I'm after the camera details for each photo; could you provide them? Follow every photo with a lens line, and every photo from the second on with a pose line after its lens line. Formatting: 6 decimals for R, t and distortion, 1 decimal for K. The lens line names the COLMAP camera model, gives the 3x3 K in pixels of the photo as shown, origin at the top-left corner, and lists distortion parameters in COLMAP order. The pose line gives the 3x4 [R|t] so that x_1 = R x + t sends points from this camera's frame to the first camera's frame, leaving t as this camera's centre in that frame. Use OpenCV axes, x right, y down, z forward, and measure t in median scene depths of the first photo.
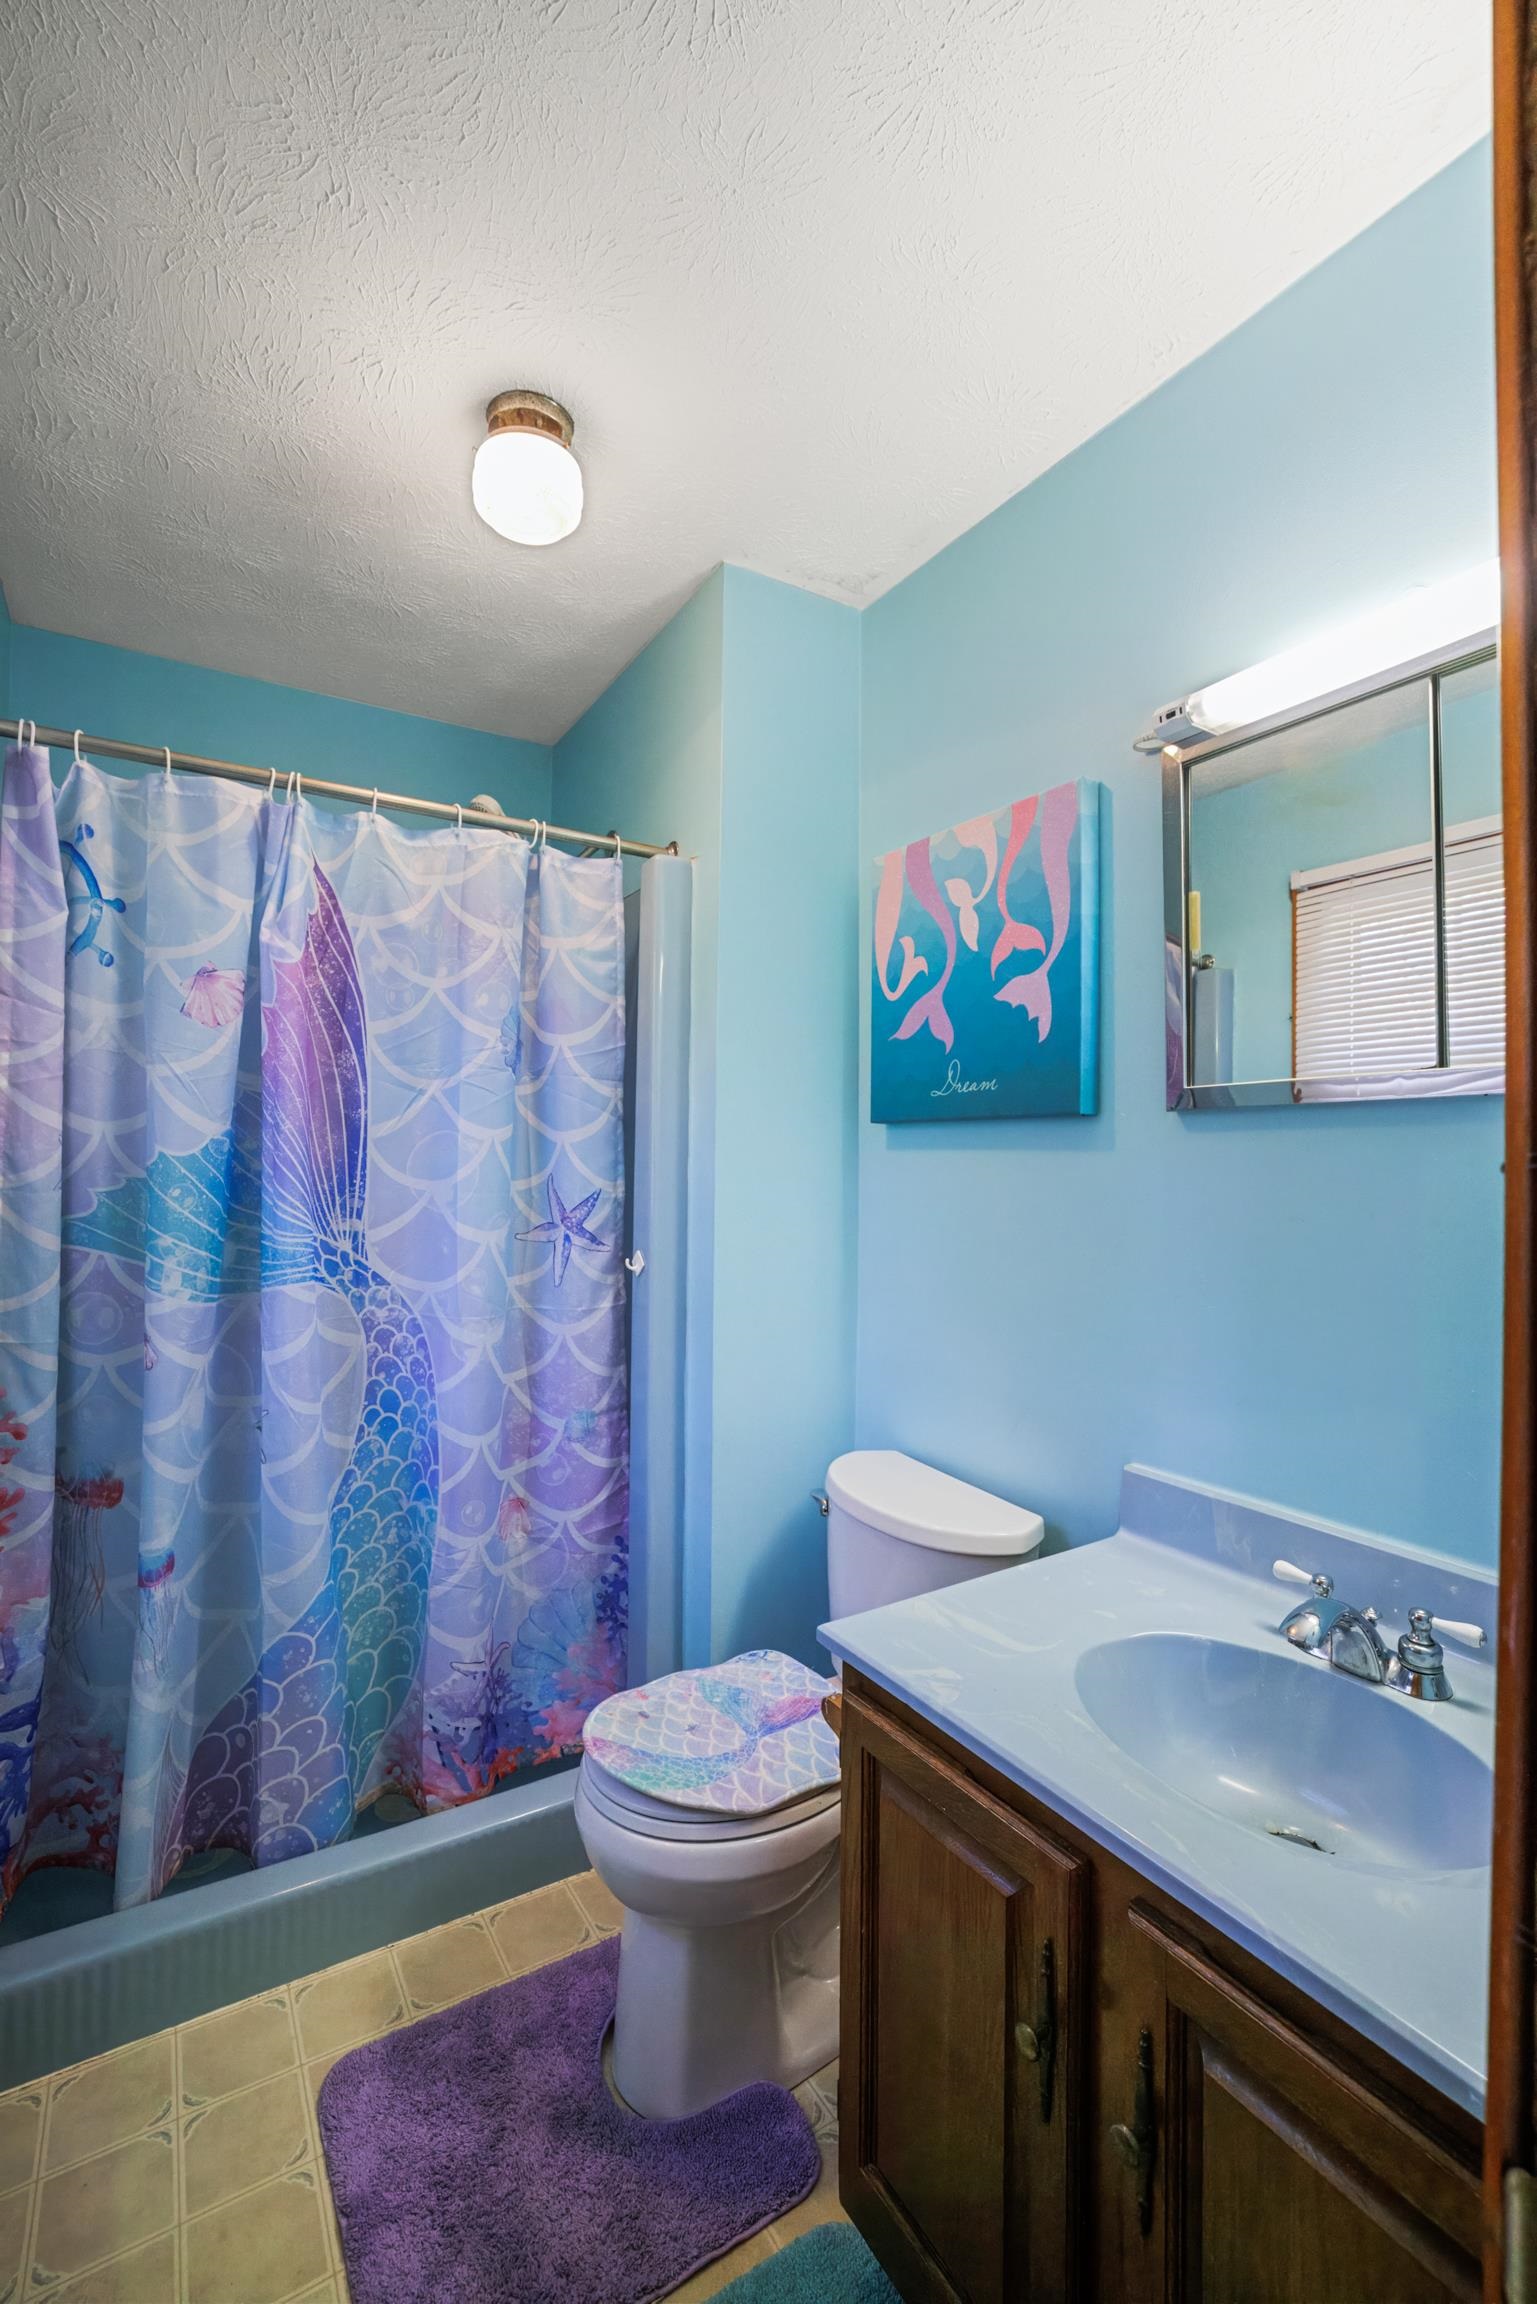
lens RADIAL K [[1013.0, 0, 759.7], [0, 1013.0, 1156.4], [0, 0, 1]] dist [-0.021226, -0.000103]
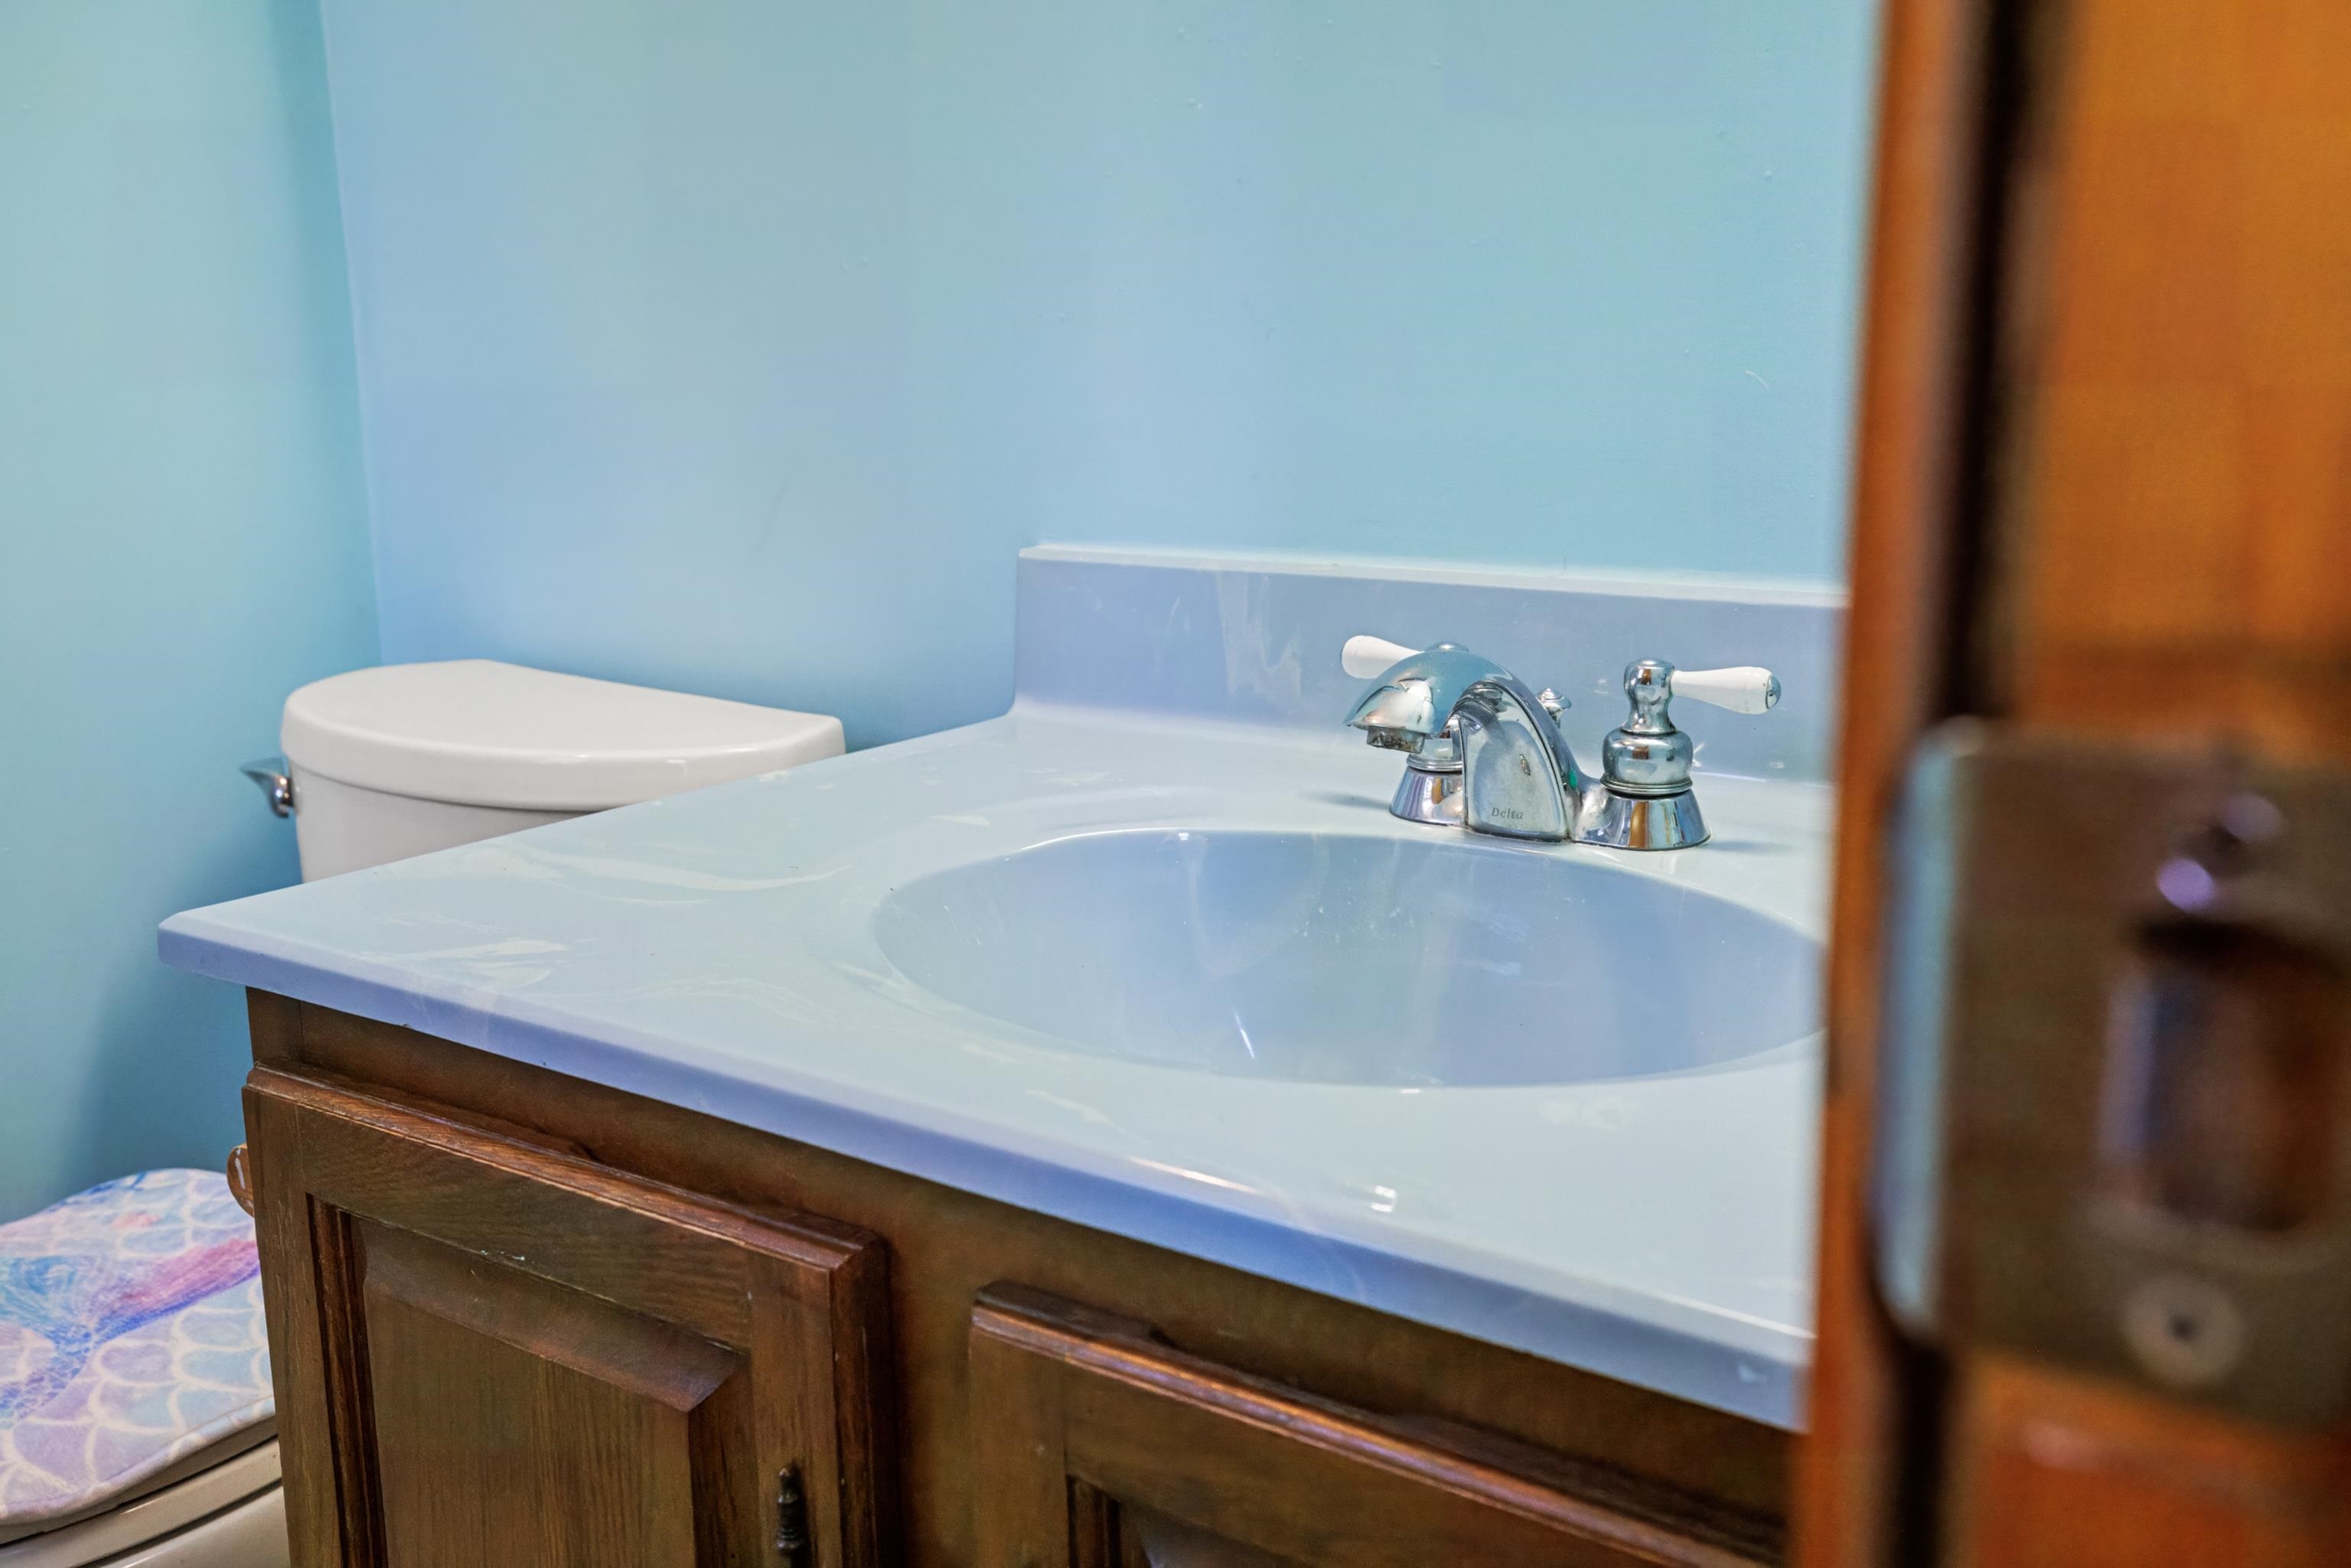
lens RADIAL K [[2300.6, 0, 1174.1], [0, 2300.6, 785.1], [0, 0, 1]] dist [0.103753, 0.000000]
pose [[0.929883, -0.106645, 0.352056, 0.114054], [0.028431, 0.975026, 0.220262, 0.276358], [-0.366754, -0.194808, 0.909693, 0.157280]]
